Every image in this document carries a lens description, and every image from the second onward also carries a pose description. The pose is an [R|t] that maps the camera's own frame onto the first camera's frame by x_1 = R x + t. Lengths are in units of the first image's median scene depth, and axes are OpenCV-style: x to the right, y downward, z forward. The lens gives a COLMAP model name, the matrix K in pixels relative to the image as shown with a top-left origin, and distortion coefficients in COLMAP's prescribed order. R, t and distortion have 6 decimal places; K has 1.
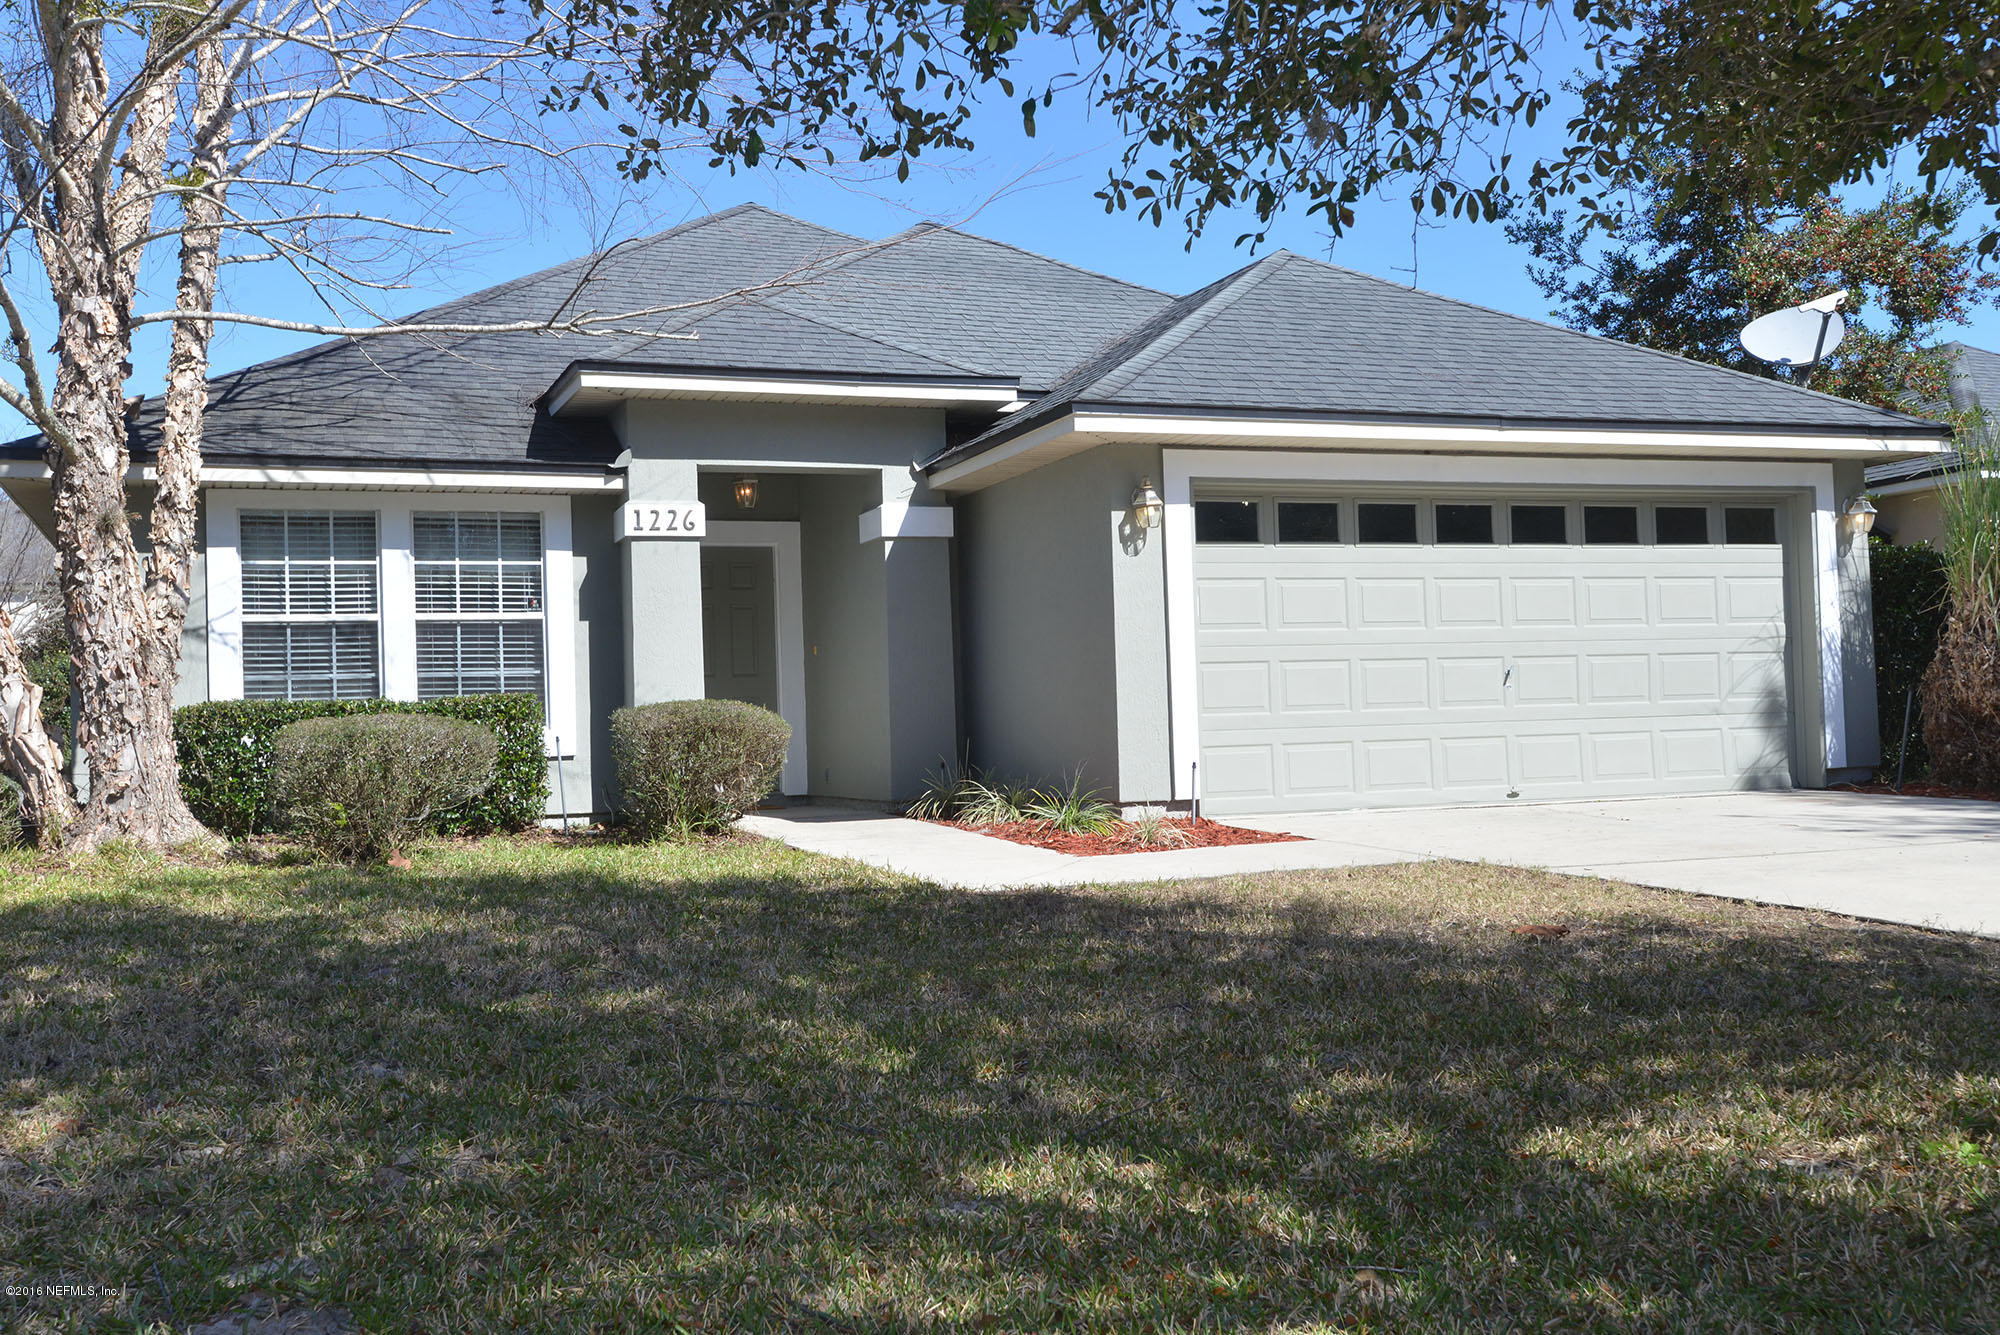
lens RADIAL K [[1926.1, 0, 993.2], [0, 1926.1, 658.9], [0, 0, 1]] dist [0.046096, 0.000000]
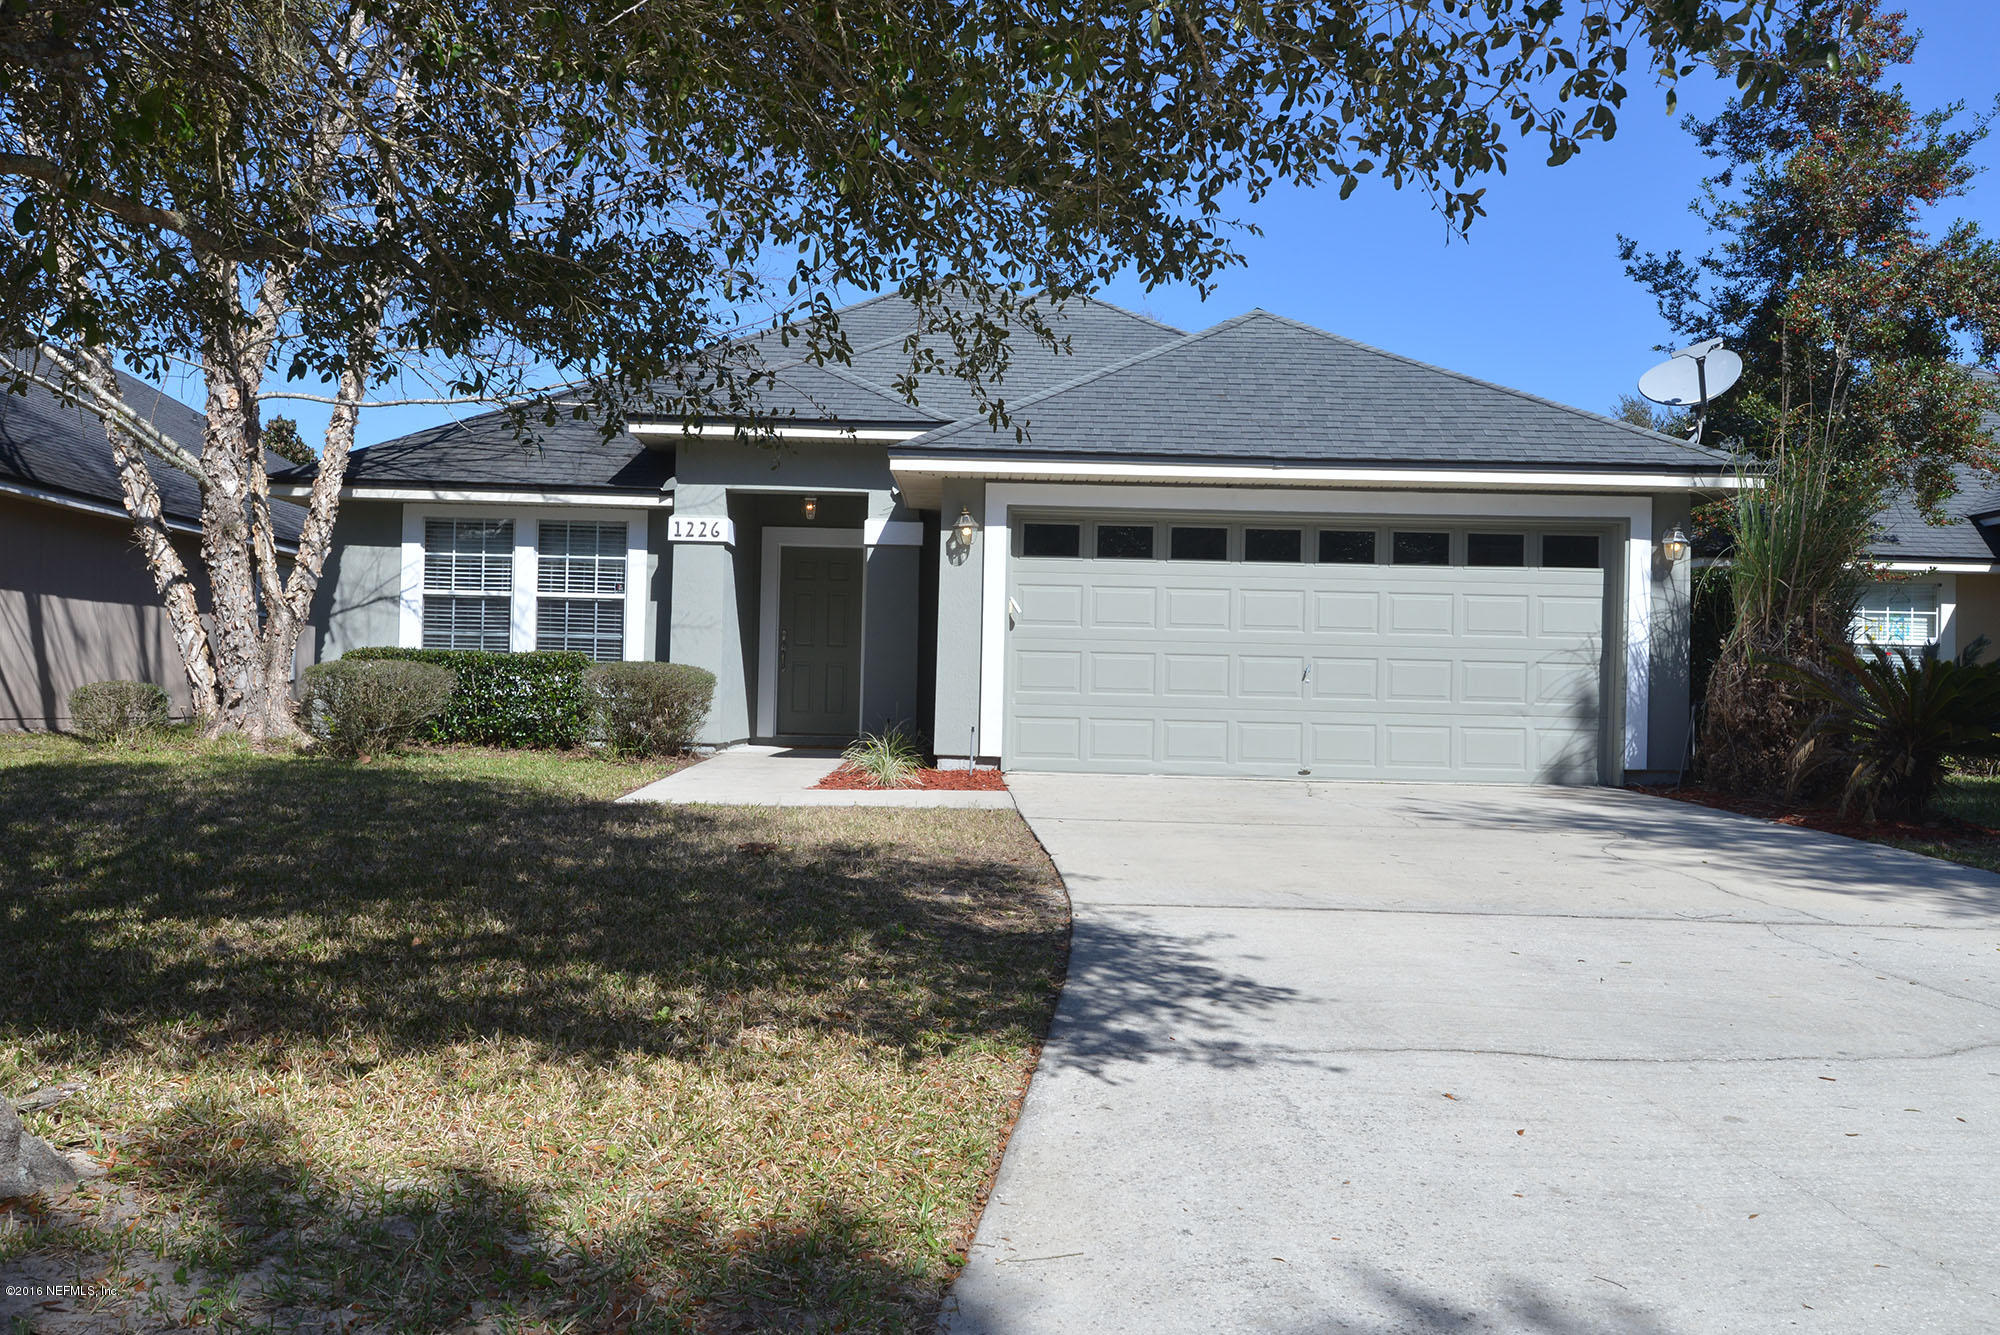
lens RADIAL K [[1696.0, 0, 989.6], [0, 1696.0, 672.1], [0, 0, 1]] dist [0.032163, 0.005341]
pose [[0.934983, 0.048328, -0.351384, 0.451242], [-0.039790, 0.998712, 0.031482, -0.017070], [0.352453, -0.015454, 0.935702, -0.053479]]
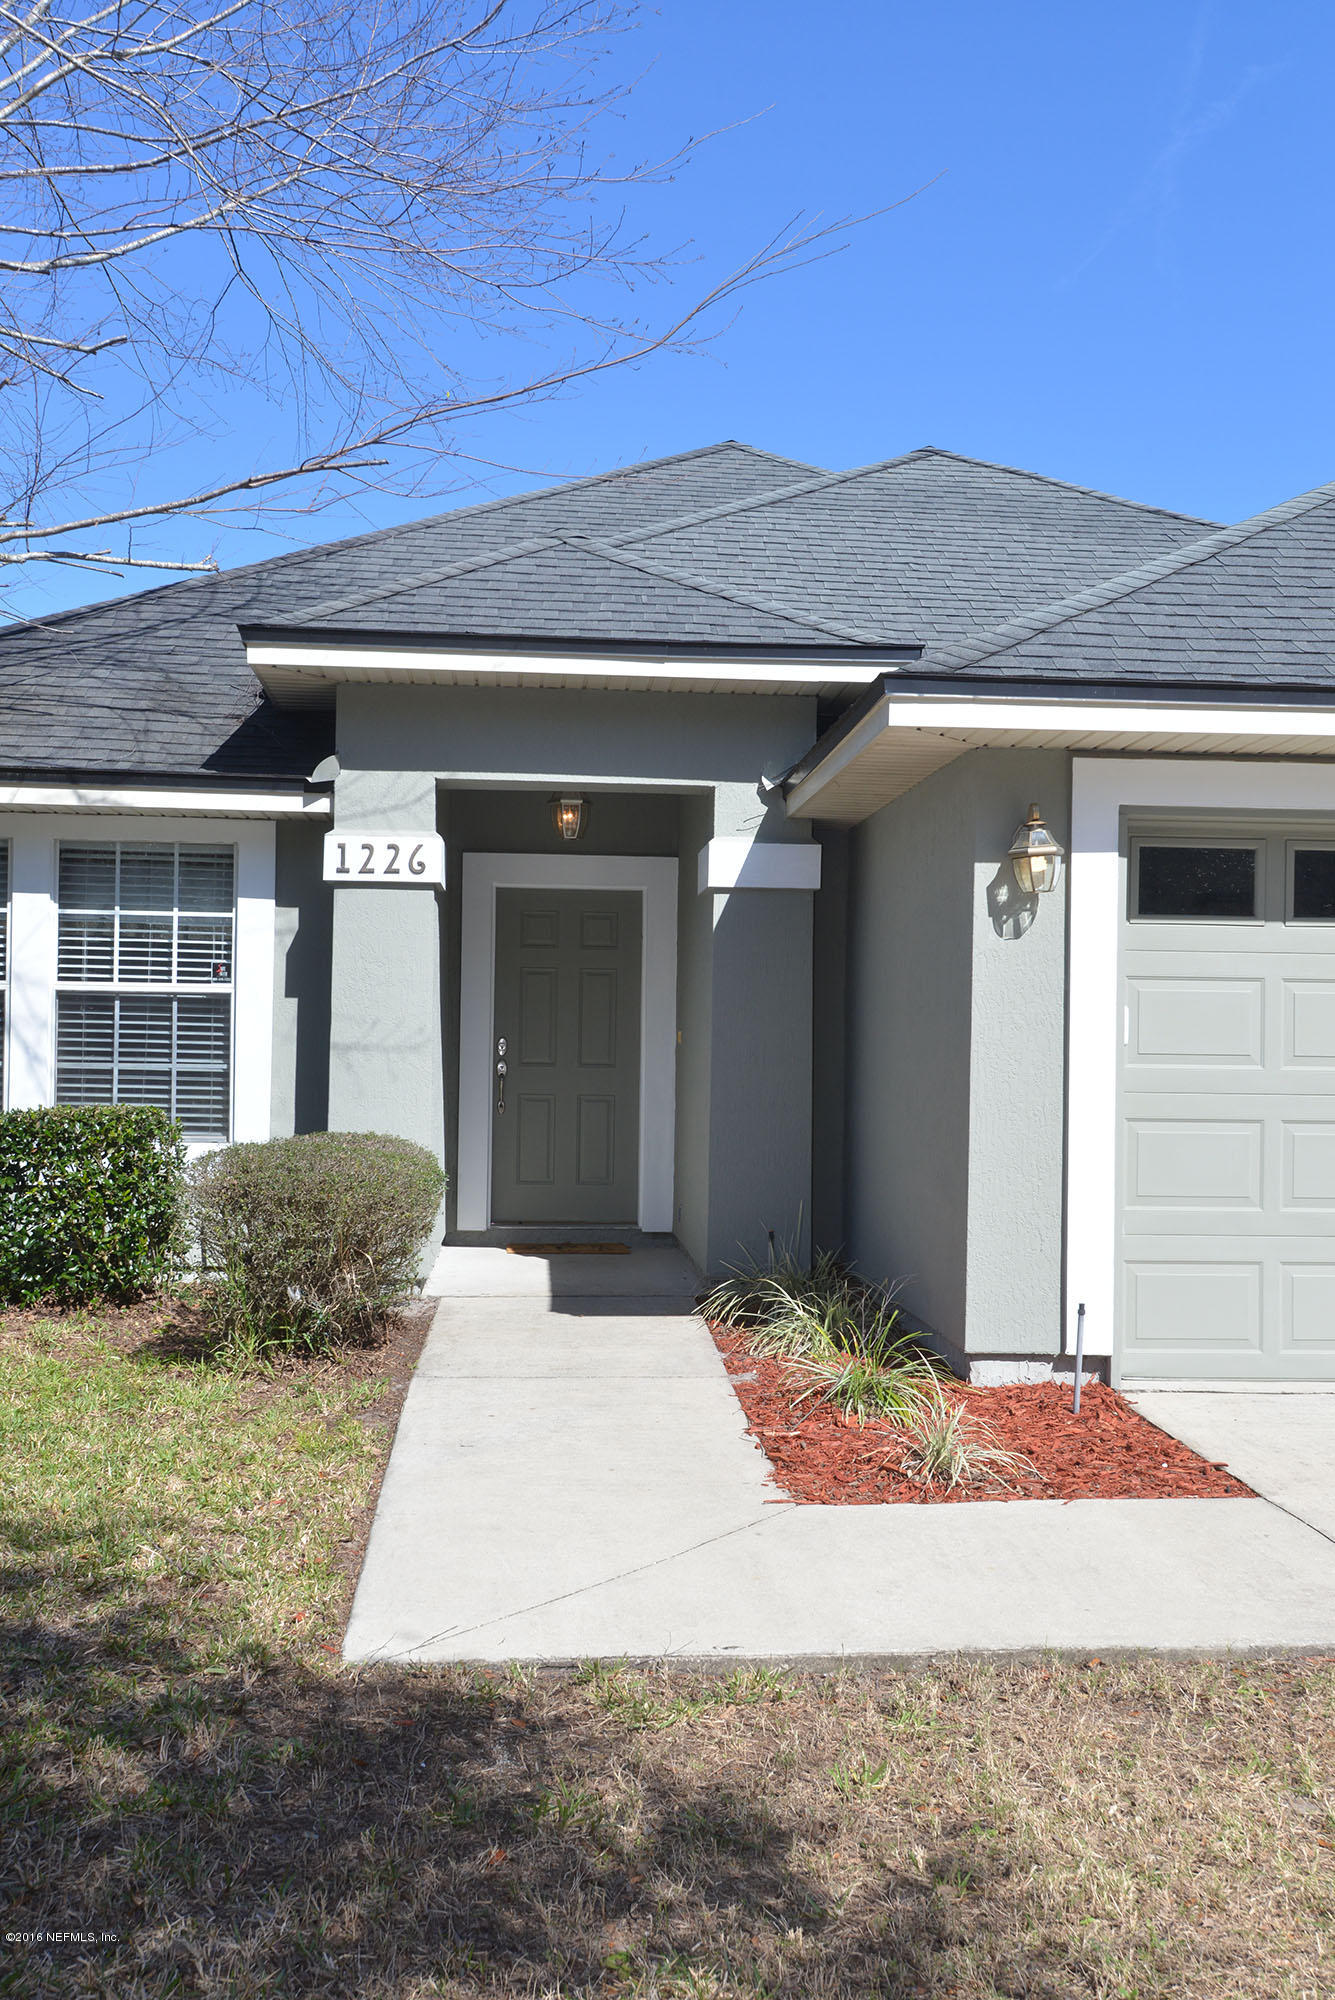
lens RADIAL K [[1926.1, 0, 676.0], [0, 1926.1, 1020.0], [0, 0, 1]] dist [0.046096, 0.000000]
pose [[0.958219, 0.042217, -0.282902, 0.129756], [-0.034629, 0.998895, 0.031770, -0.039749], [0.283931, -0.020646, 0.958622, 0.365159]]
